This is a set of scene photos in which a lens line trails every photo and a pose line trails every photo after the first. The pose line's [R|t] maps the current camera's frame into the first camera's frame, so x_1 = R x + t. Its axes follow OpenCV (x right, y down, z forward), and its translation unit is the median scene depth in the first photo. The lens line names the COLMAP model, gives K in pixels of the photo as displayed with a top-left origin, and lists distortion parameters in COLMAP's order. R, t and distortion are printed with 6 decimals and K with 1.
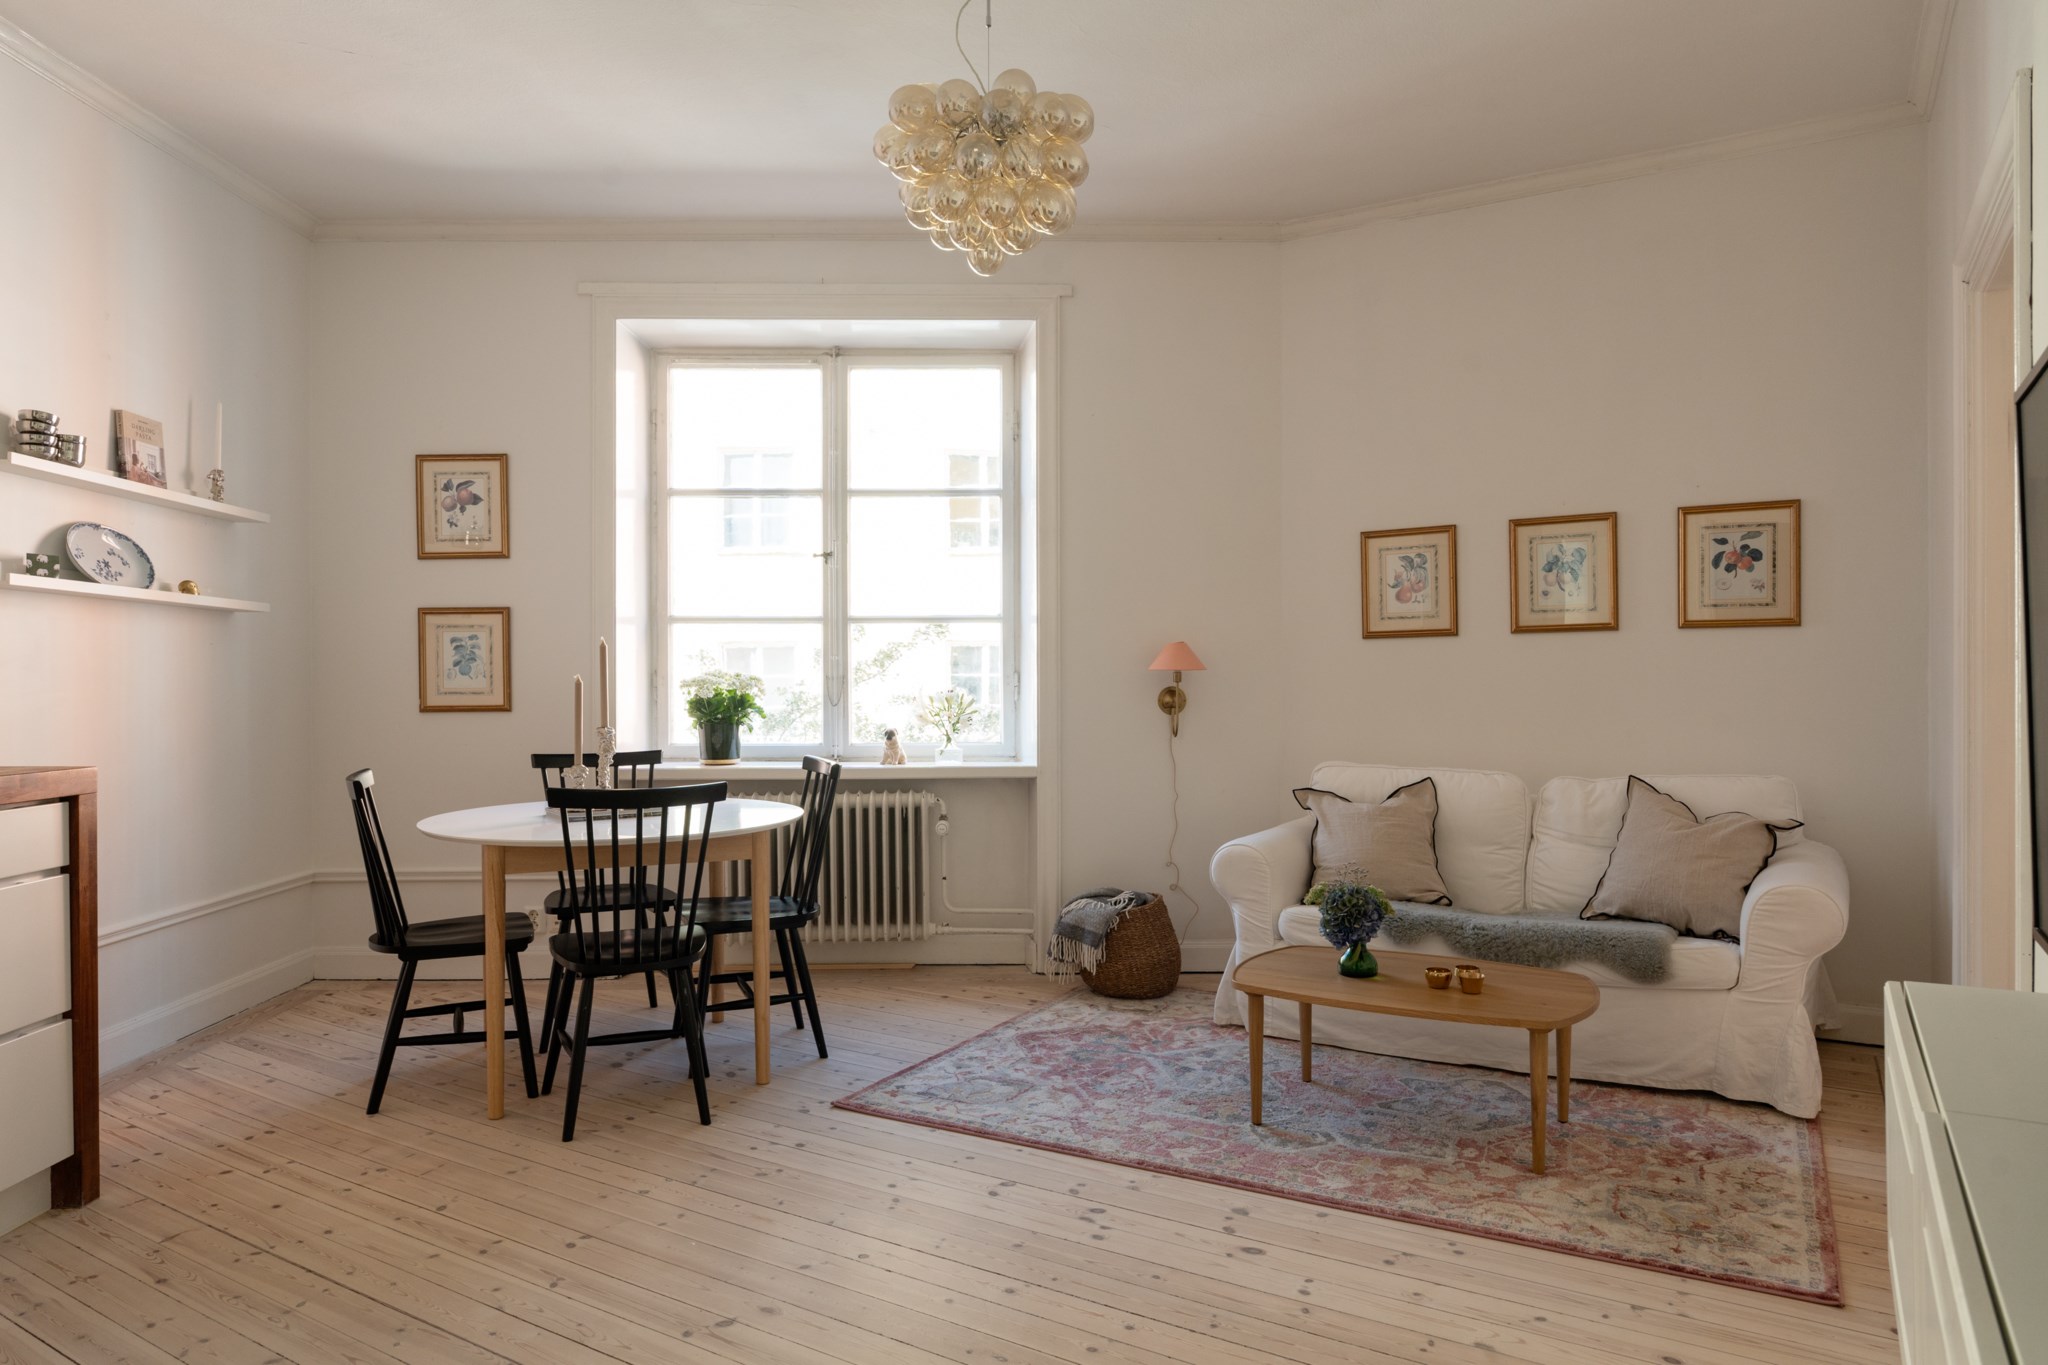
lens RADIAL K [[1280.4, 0, 1025.4], [0, 1280.4, 684.0], [0, 0, 1]] dist [-0.010831, 0.003528]
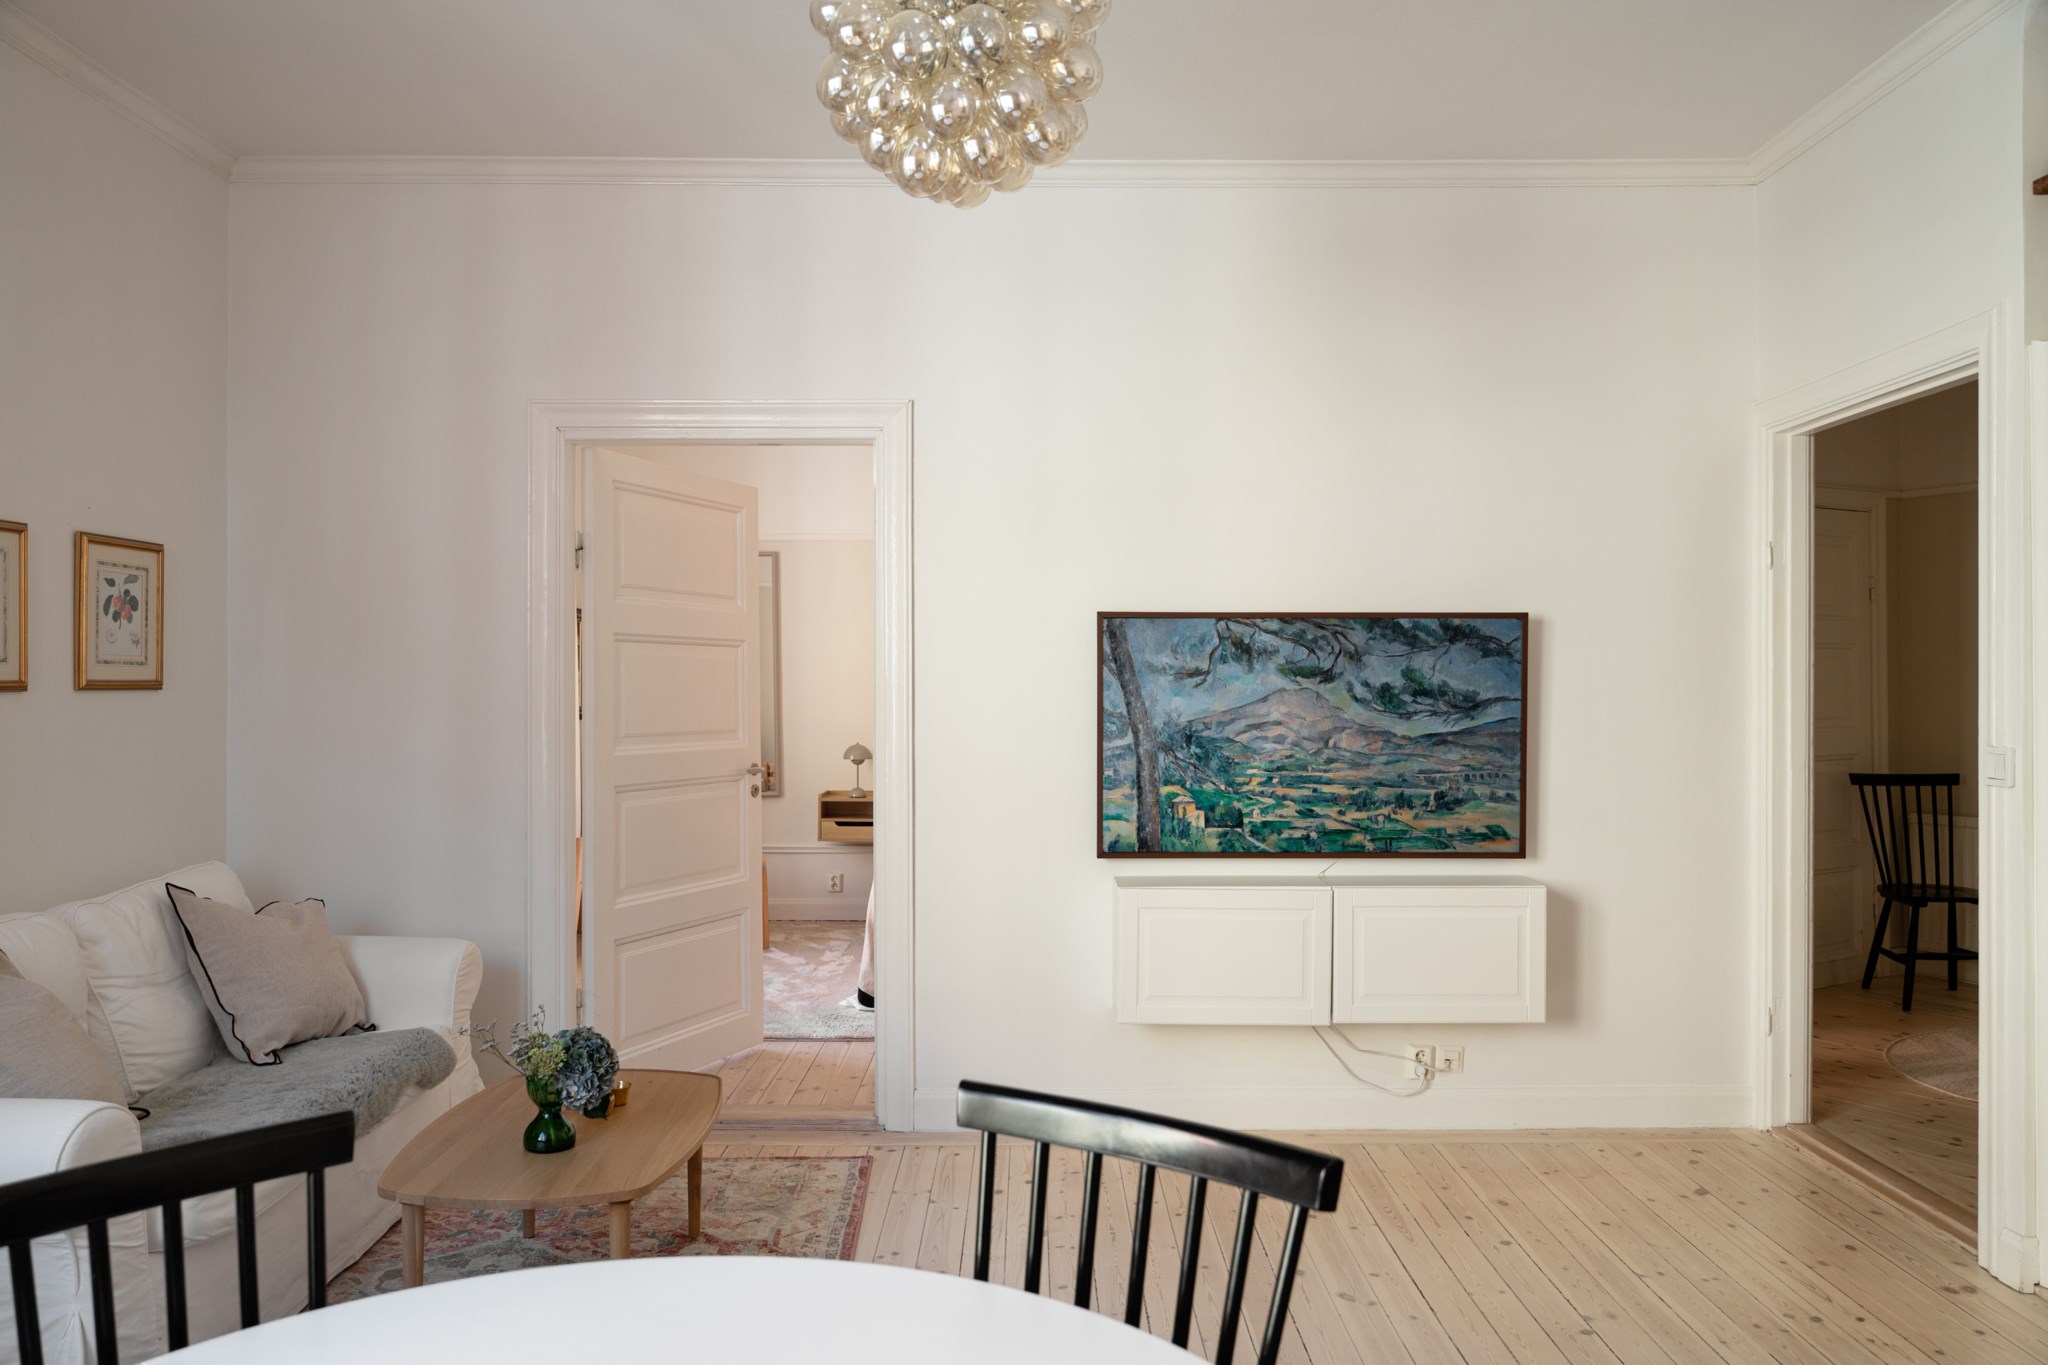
lens RADIAL K [[1423.9, 0, 1029.1], [0, 1423.9, 675.2], [0, 0, 1]] dist [-0.006343, -0.000047]
pose [[-0.524913, 0.013902, 0.851042, -0.476204], [0.013023, 0.999881, -0.008301, -0.035931], [-0.851056, 0.006726, -0.525032, 0.909812]]
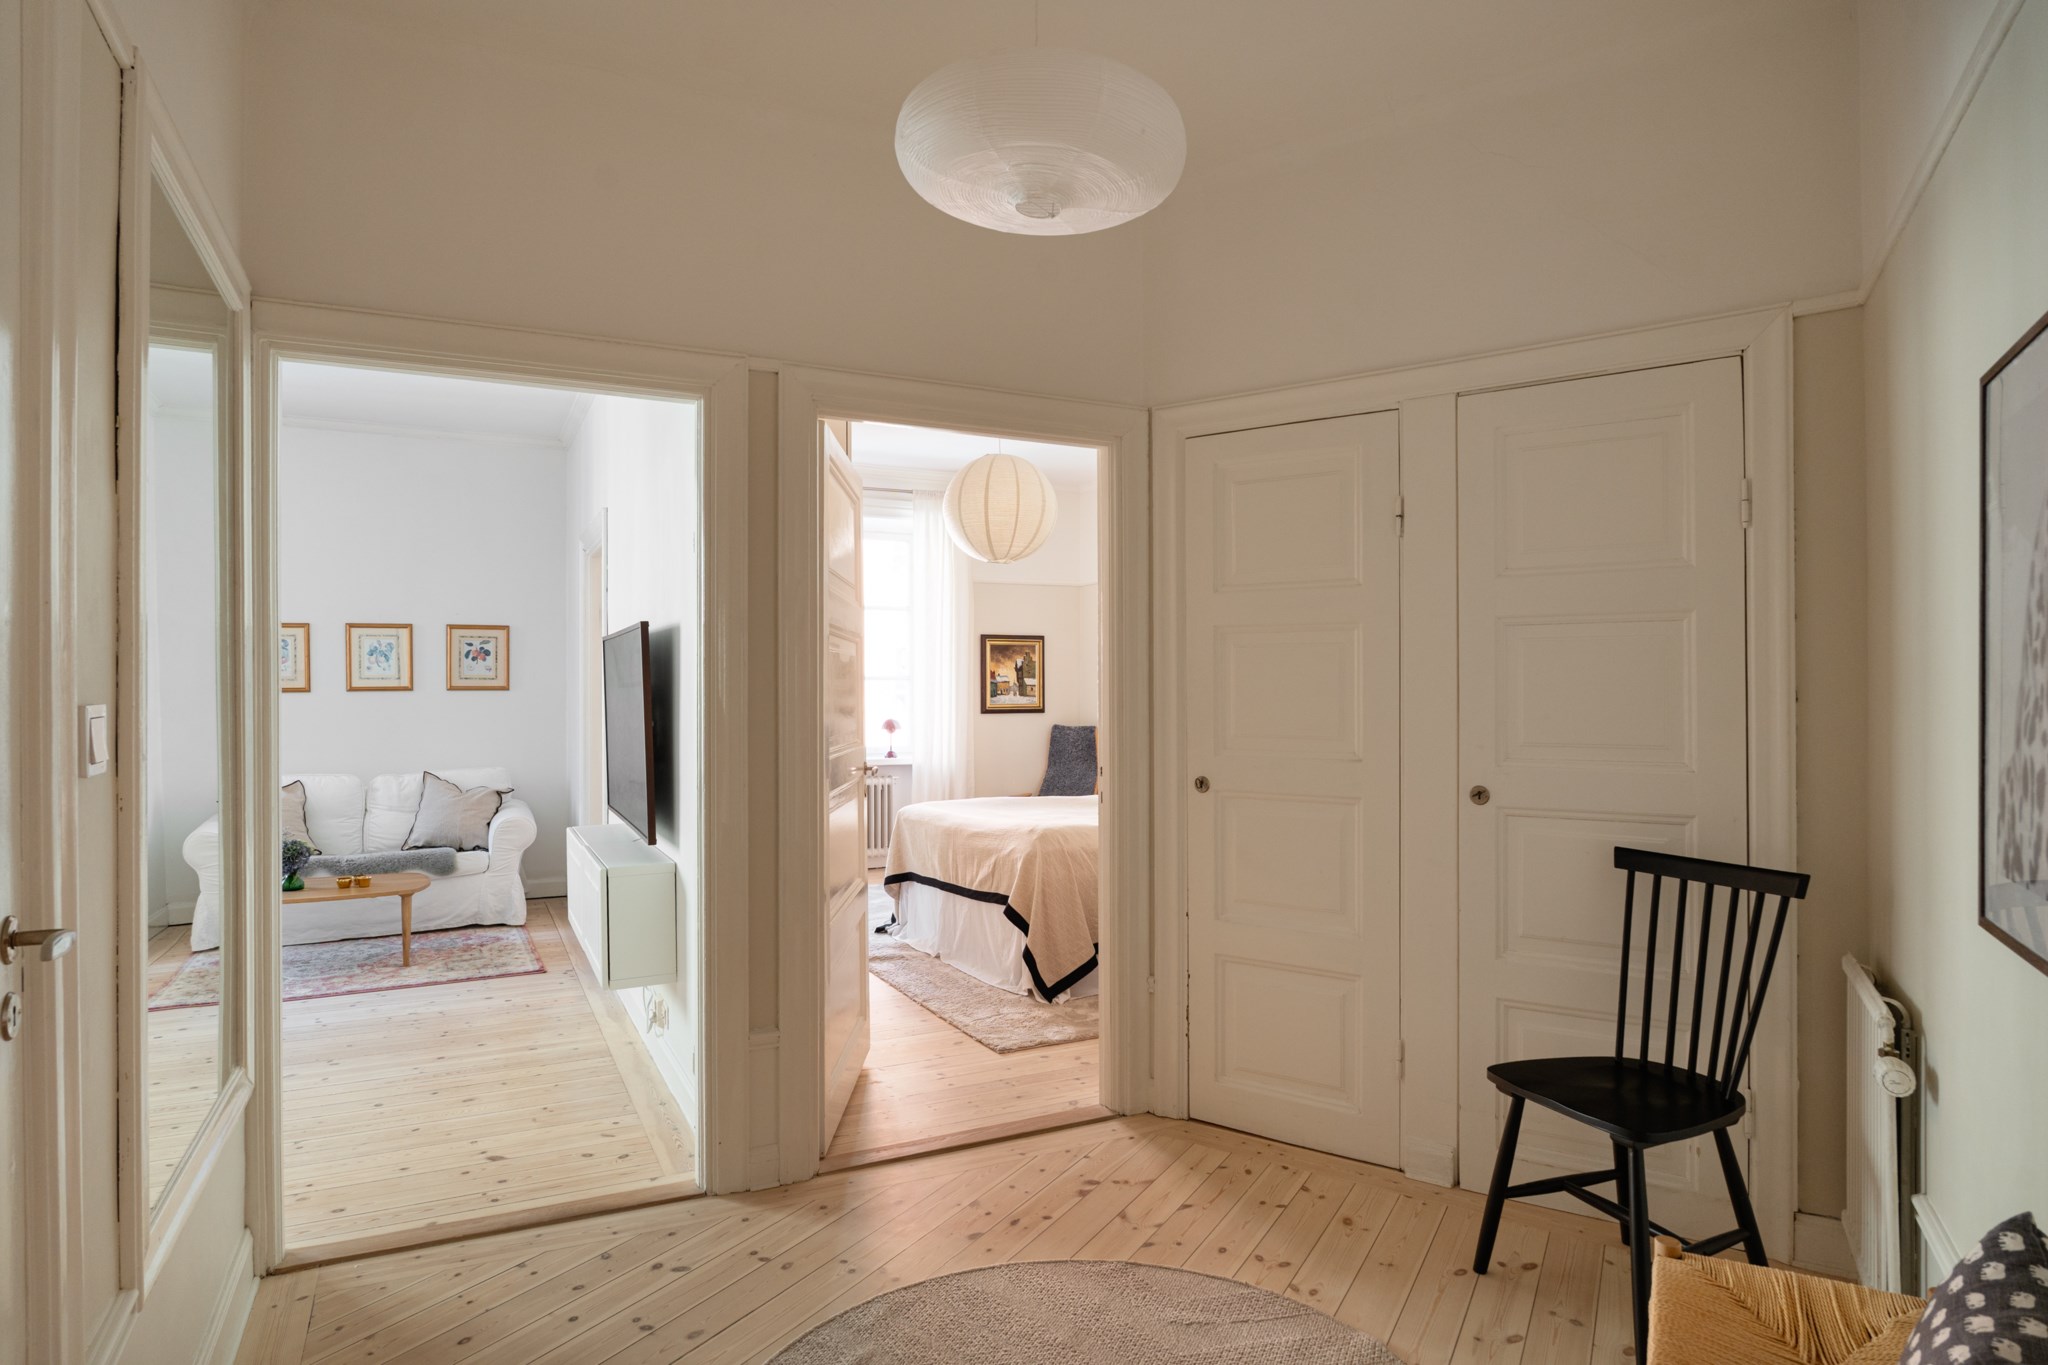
lens RADIAL K [[1116.0, 0, 1017.0], [0, 1116.0, 686.3], [0, 0, 1]] dist [-0.020381, 0.001628]
pose [[0.522838, 0.008164, 0.852393, -0.397369], [0.005927, 0.999895, -0.013212, -0.022159], [-0.852411, 0.011959, 0.522735, -0.503554]]
